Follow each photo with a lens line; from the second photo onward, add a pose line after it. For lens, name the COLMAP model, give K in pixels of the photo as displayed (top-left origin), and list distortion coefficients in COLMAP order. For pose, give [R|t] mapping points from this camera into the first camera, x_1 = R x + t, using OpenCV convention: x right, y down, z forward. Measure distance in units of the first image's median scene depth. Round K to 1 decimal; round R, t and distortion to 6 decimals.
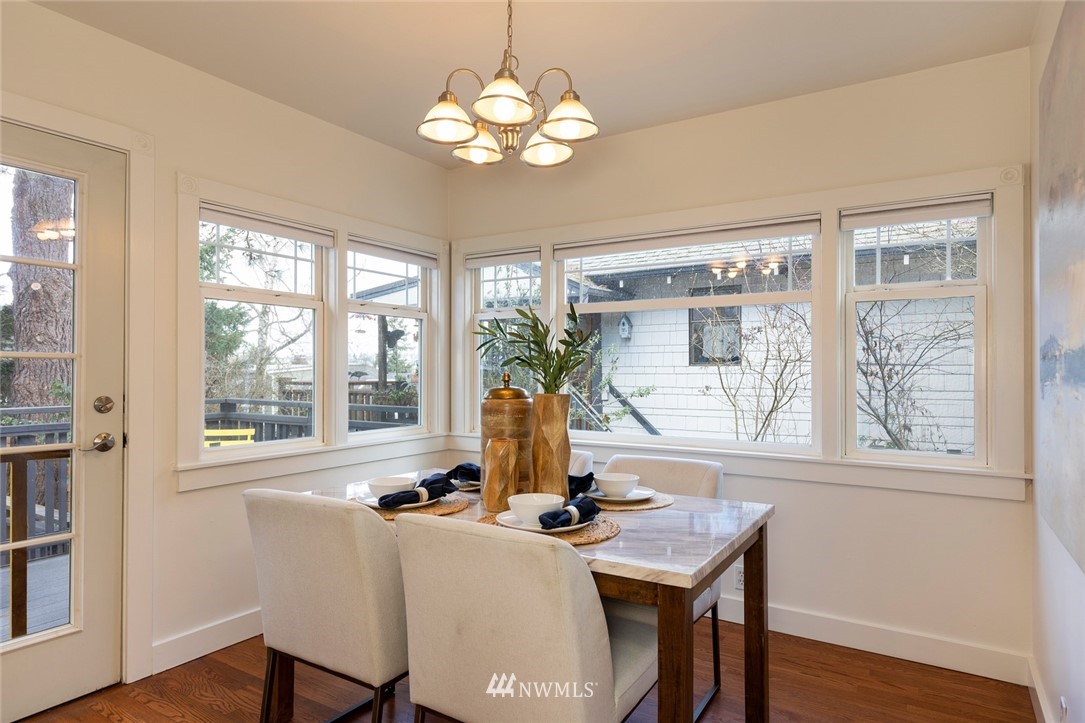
lens RADIAL K [[634.6, 0, 538.3], [0, 634.6, 364.6], [0, 0, 1]] dist [0.003623, 0.001499]
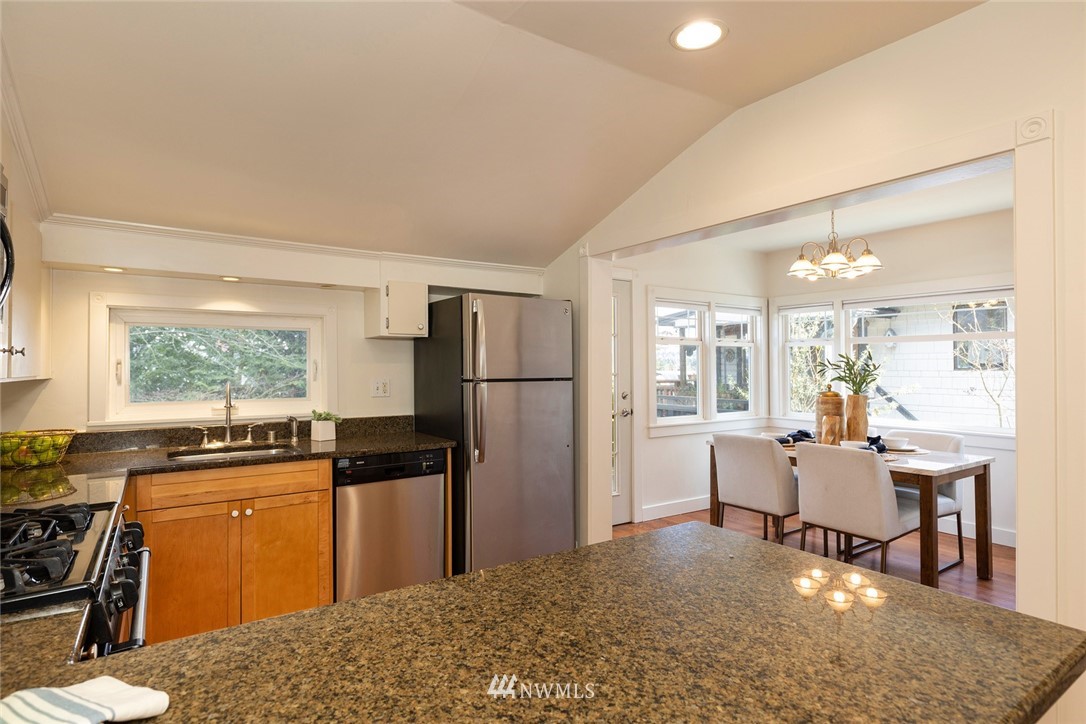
lens RADIAL K [[565.2, 0, 543.0], [0, 565.2, 362.0], [0, 0, 1]] dist [-0.000755, -0.000522]
pose [[0.917760, -0.005111, -0.397103, -0.166247], [0.004953, 0.999987, -0.001423, -0.055295], [0.397105, -0.000661, 0.917773, -0.954445]]
